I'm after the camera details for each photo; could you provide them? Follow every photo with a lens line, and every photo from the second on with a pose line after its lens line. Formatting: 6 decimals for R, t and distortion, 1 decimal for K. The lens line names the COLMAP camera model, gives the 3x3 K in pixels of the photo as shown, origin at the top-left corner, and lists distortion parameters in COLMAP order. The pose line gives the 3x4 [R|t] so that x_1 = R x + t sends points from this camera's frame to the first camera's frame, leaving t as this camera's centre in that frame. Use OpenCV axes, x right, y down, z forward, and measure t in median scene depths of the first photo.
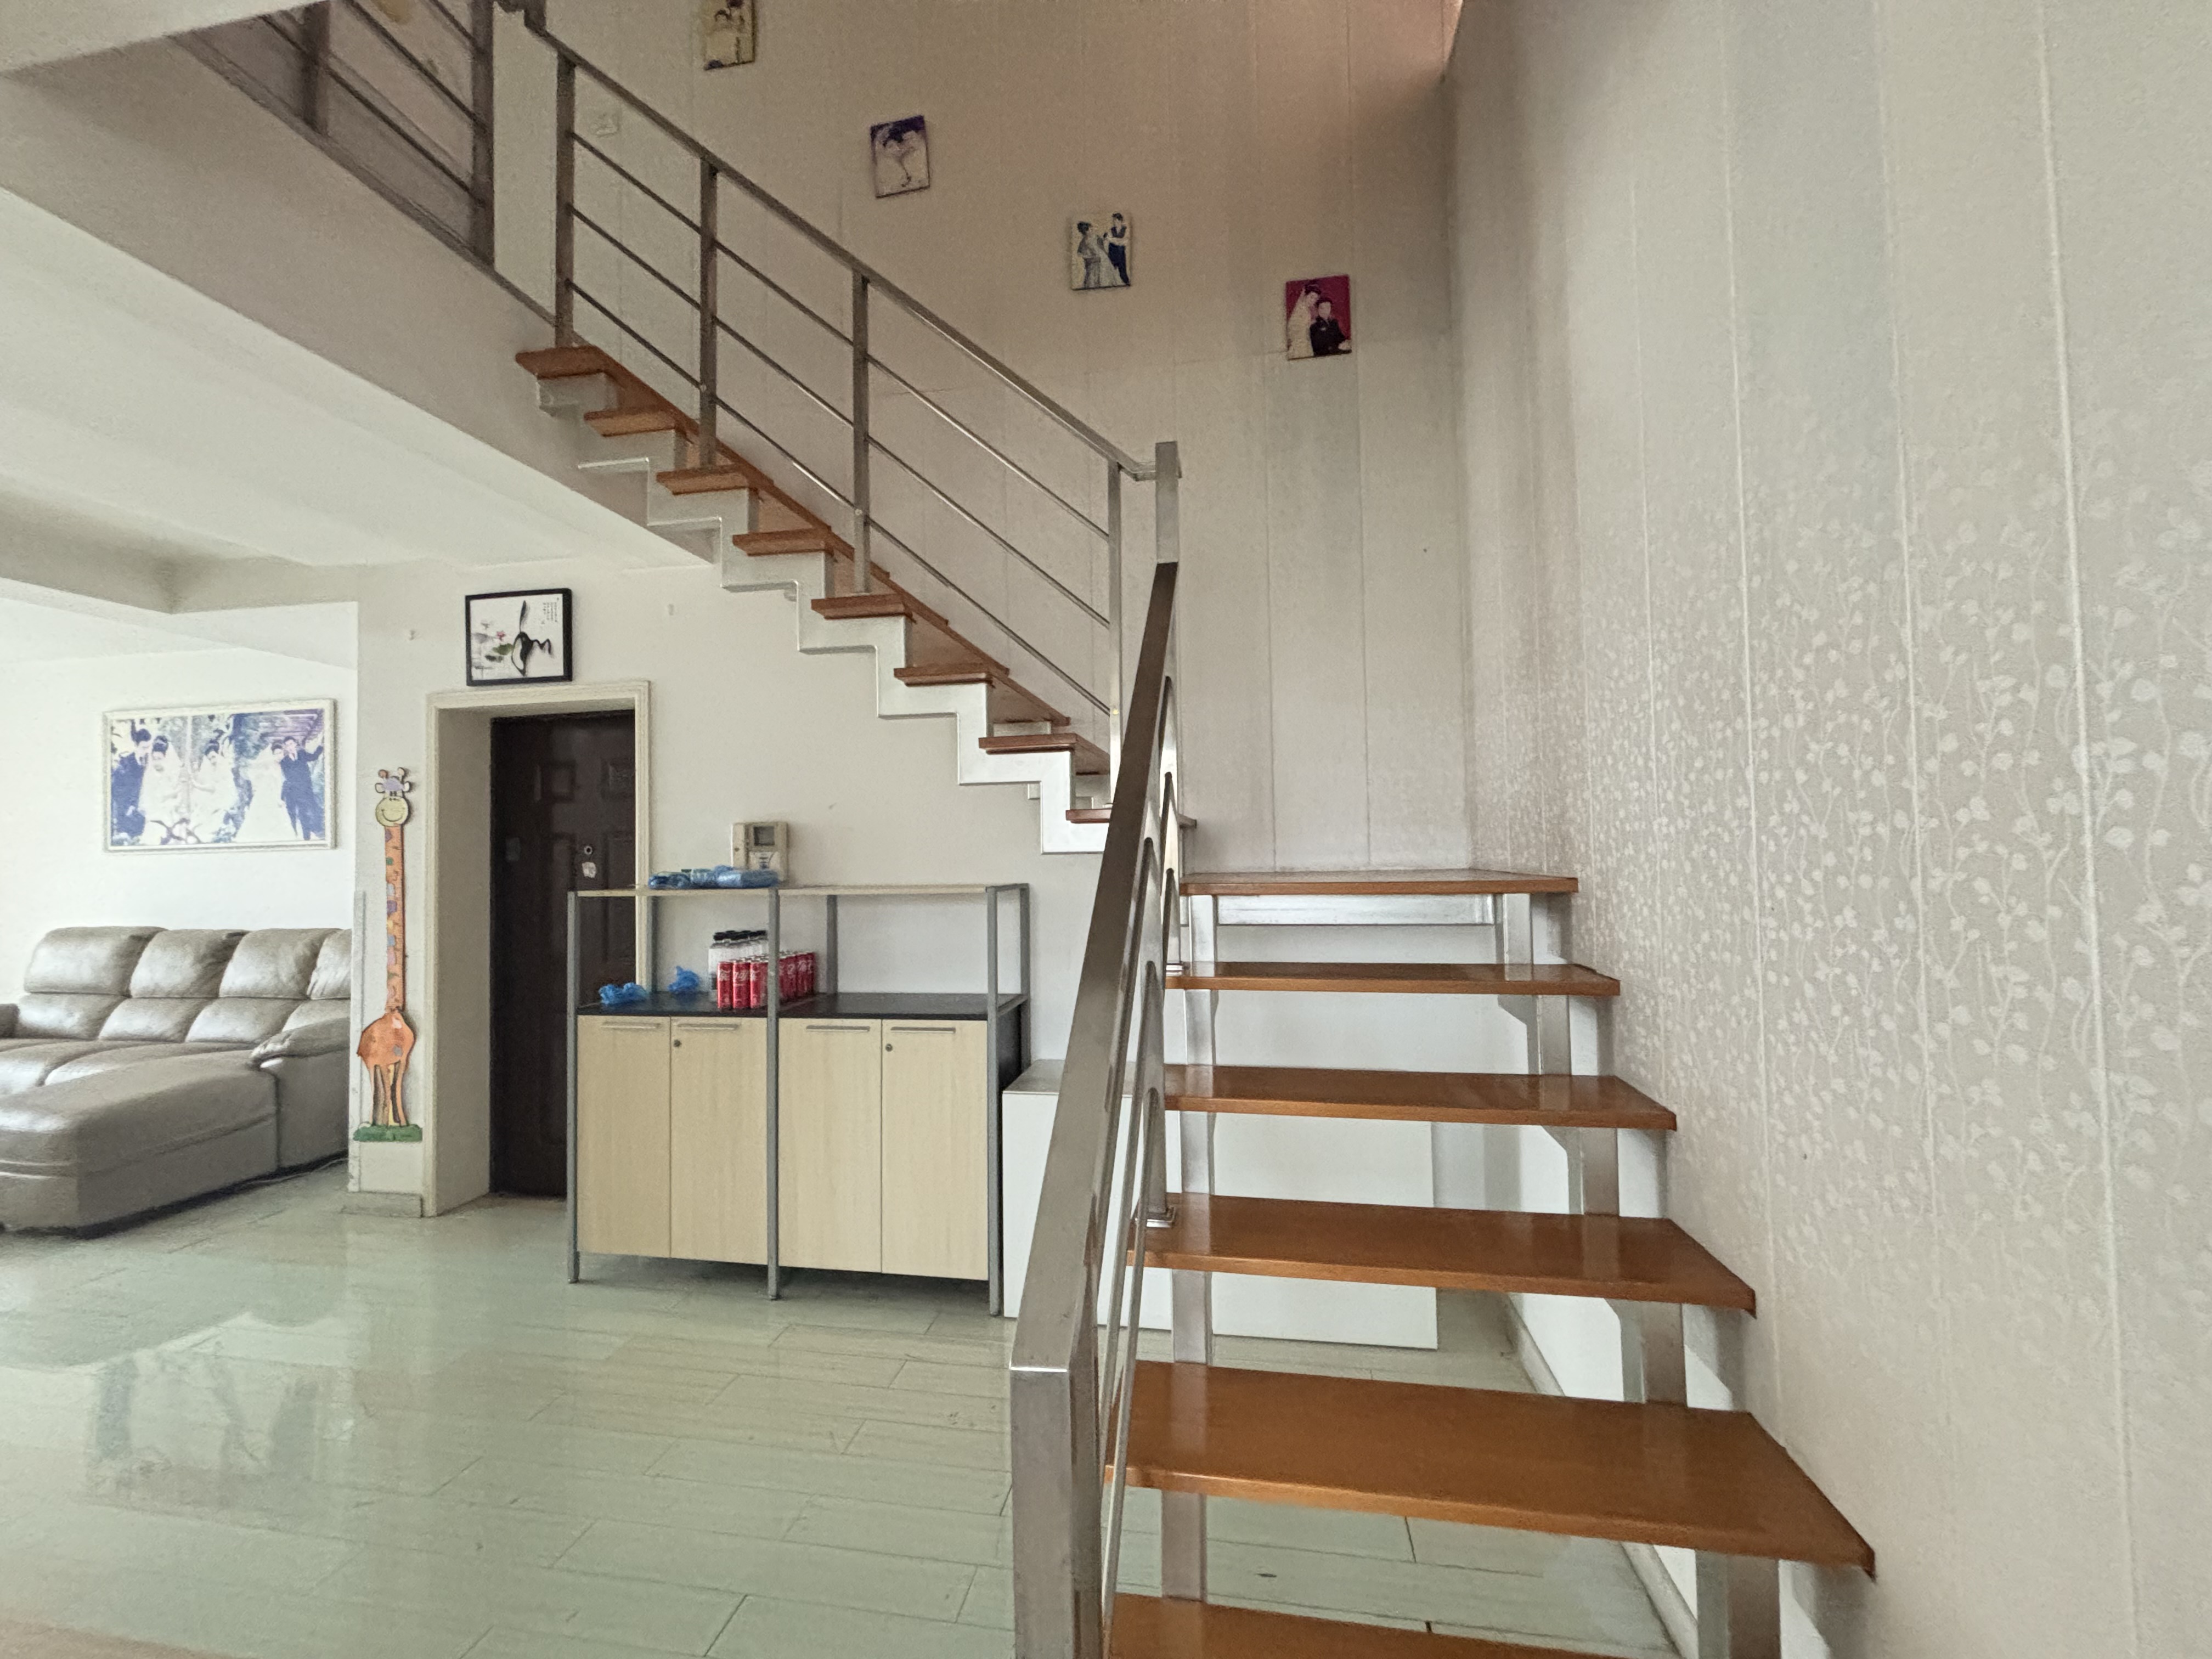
lens RADIAL K [[879.3, 0, 1121.6], [0, 879.3, 822.9], [0, 0, 1]] dist [-0.001563, -0.001097]
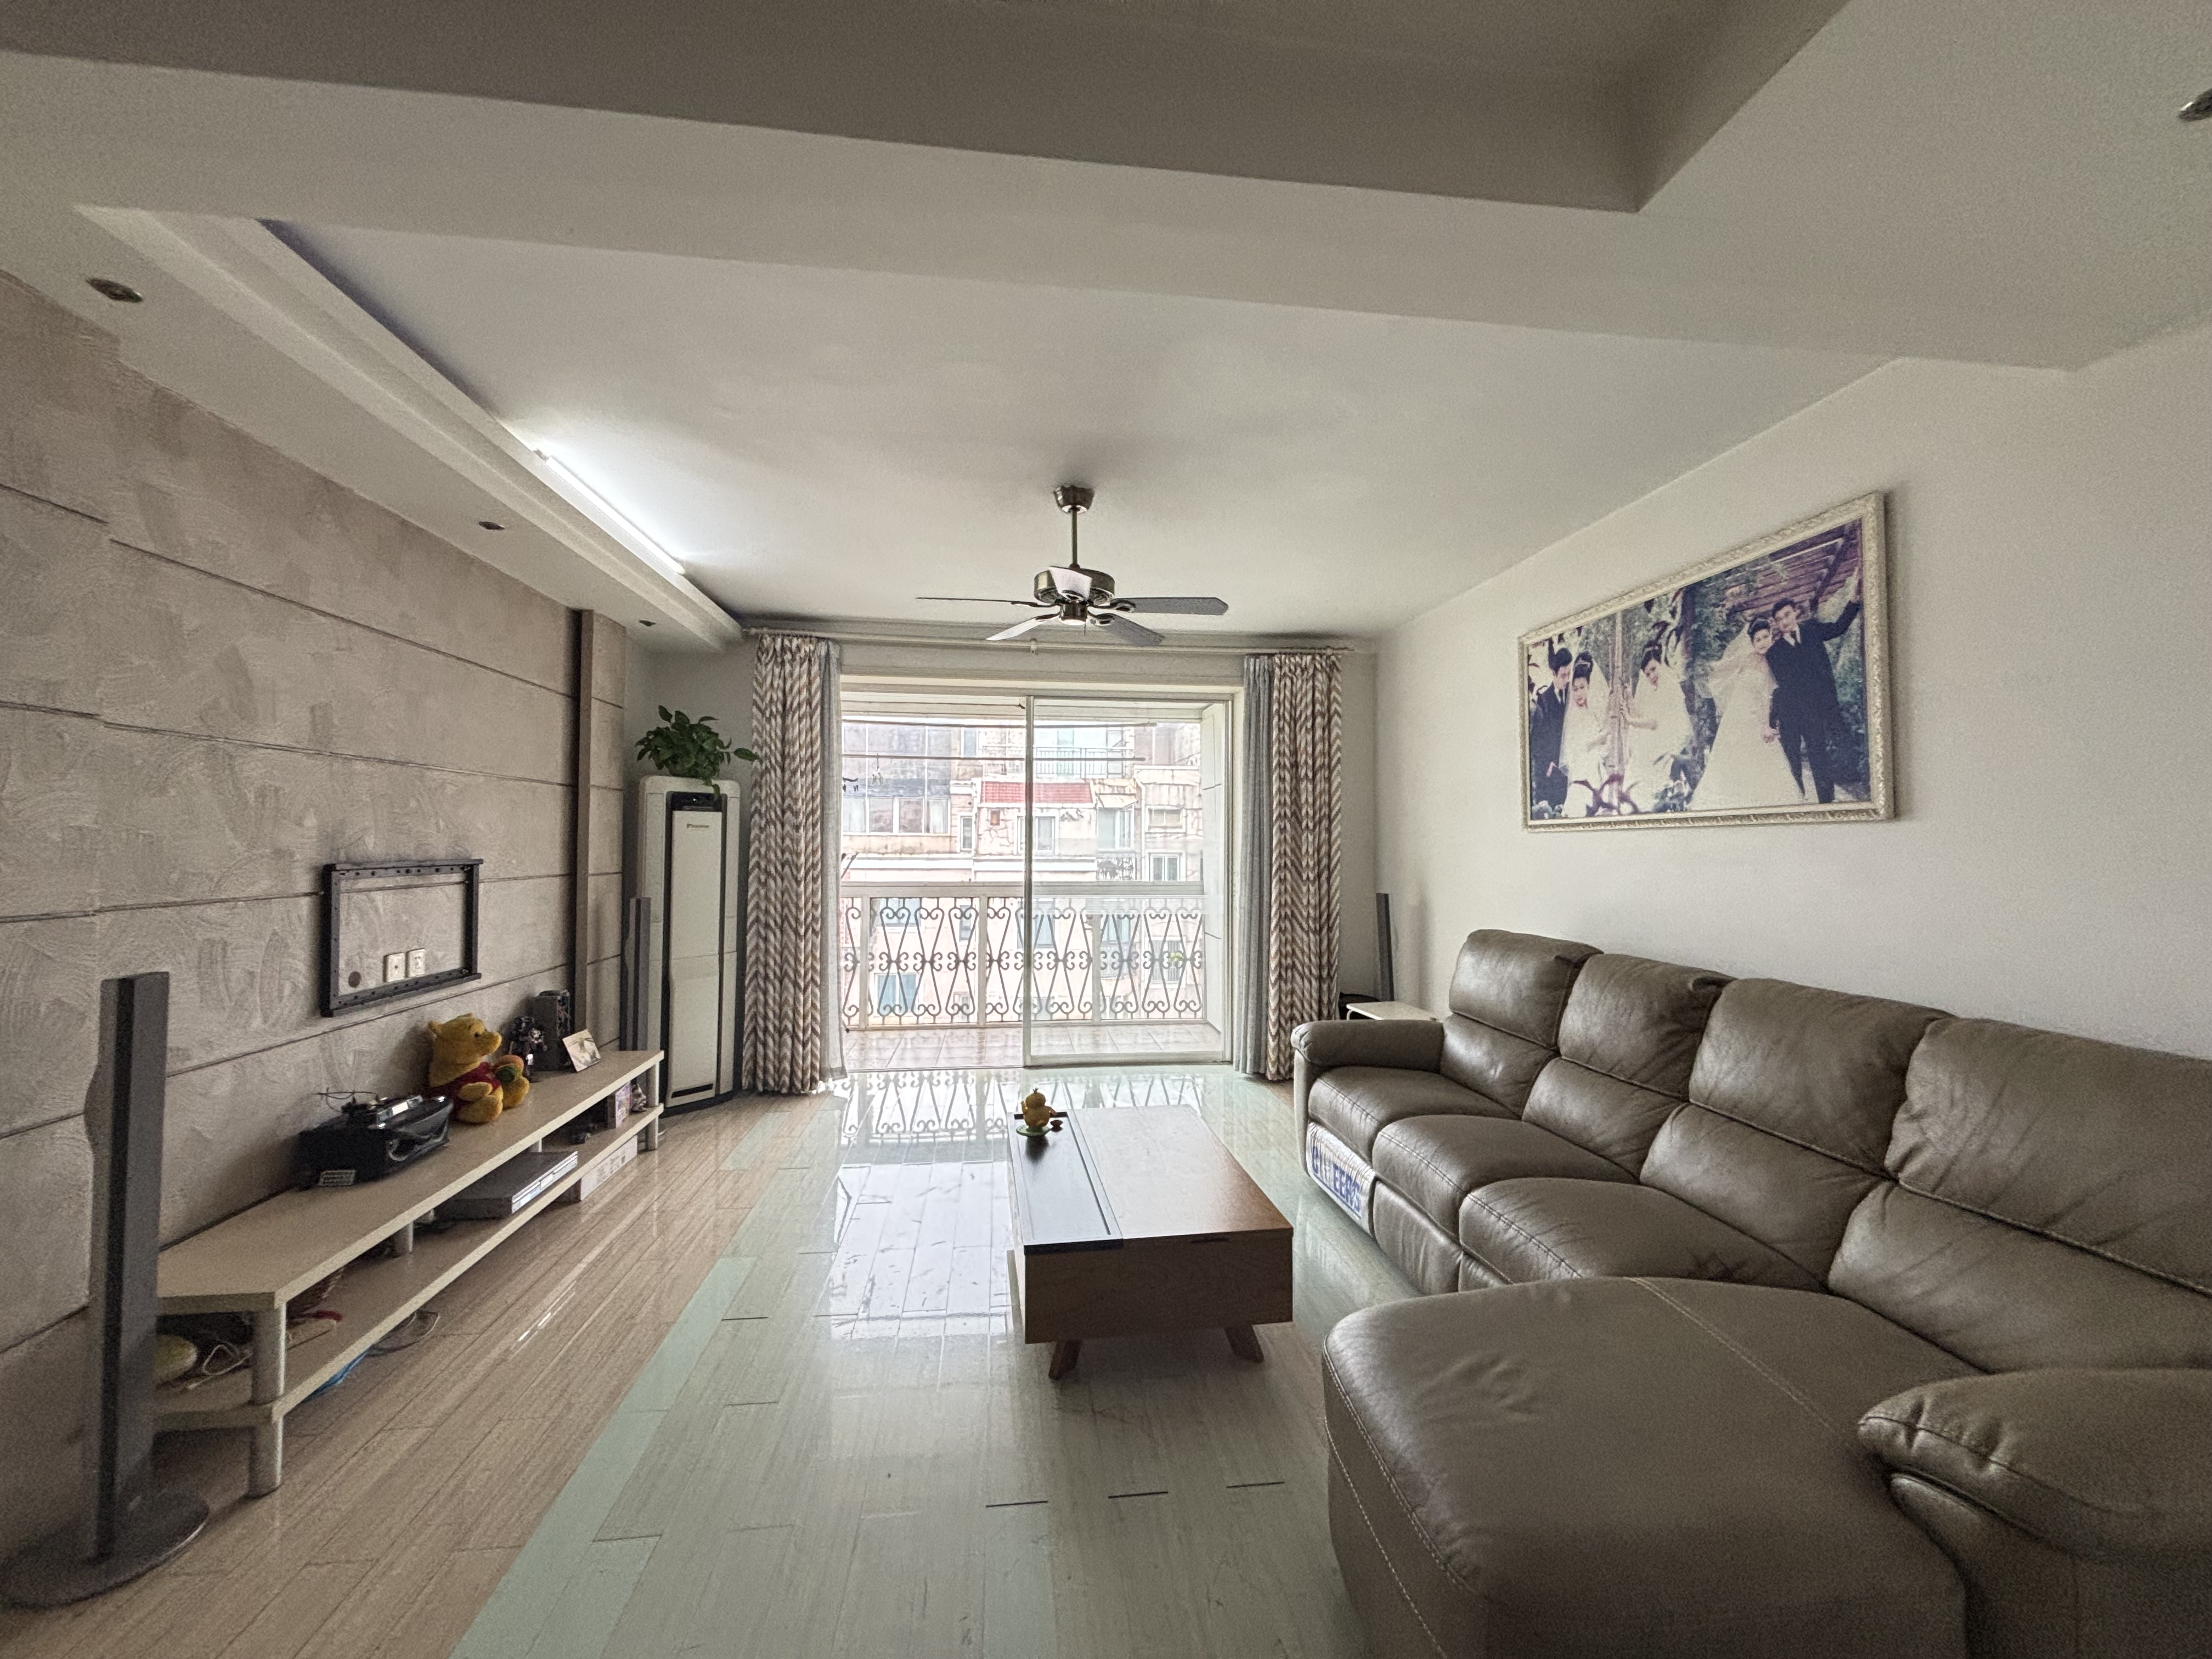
lens RADIAL K [[879.3, 0, 1115.9], [0, 879.3, 820.5], [0, 0, 1]] dist [-0.001563, -0.001097]
pose [[0.273565, -0.008074, -0.961820, -0.562753], [0.018334, 0.999827, -0.003178, 0.023636], [0.961679, -0.016765, 0.273666, 0.482853]]
